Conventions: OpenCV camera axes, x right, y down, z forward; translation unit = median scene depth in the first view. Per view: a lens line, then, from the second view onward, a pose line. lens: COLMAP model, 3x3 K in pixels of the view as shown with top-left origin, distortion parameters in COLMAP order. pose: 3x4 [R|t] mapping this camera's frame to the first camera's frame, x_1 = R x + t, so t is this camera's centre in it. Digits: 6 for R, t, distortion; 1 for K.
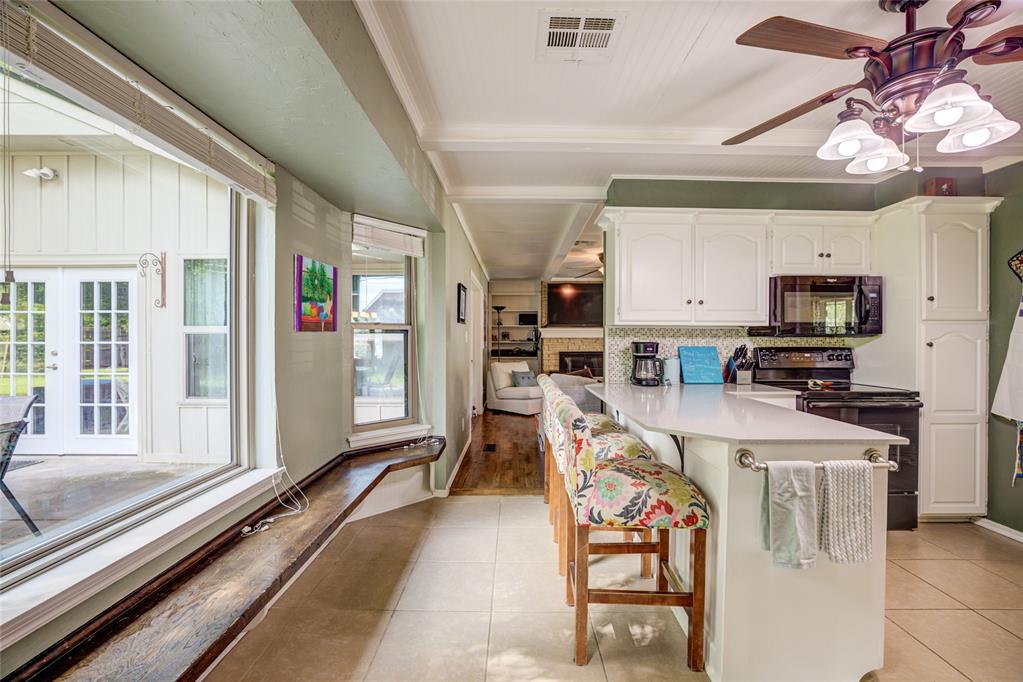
lens RADIAL K [[440.1, 0, 509.8], [0, 440.1, 341.3], [0, 0, 1]] dist [-0.027887, 0.005897]
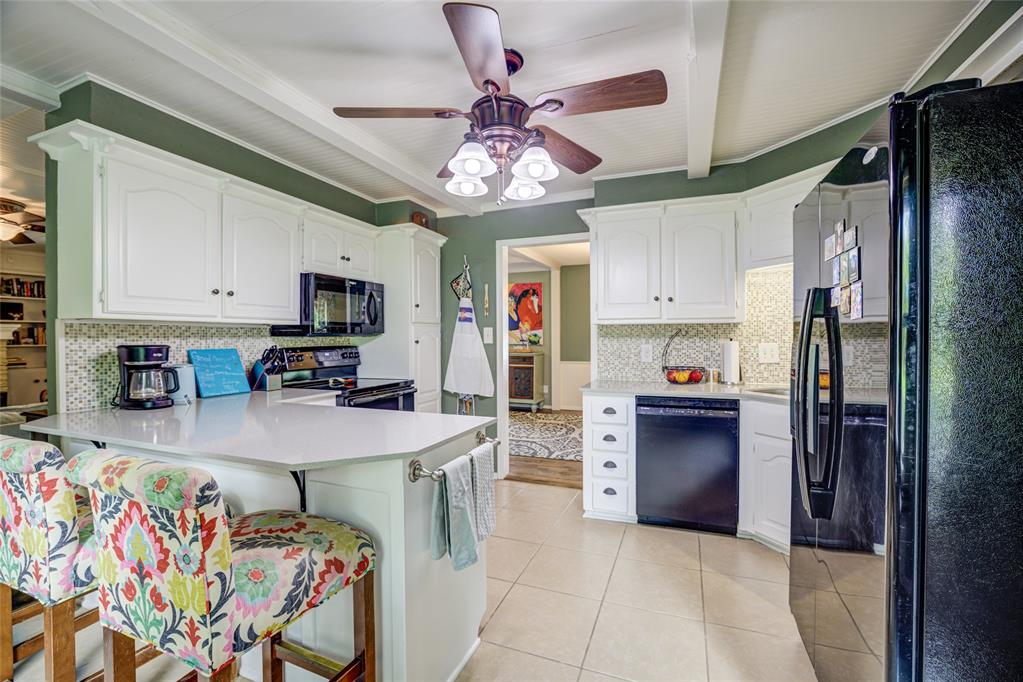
lens RADIAL K [[440.1, 0, 510.9], [0, 440.1, 339.9], [0, 0, 1]] dist [-0.027887, 0.005897]
pose [[0.363086, -0.011136, 0.931689, -0.126797], [0.013495, 0.999887, 0.006692, -0.003349], [-0.931658, 0.010143, 0.363195, 0.259881]]
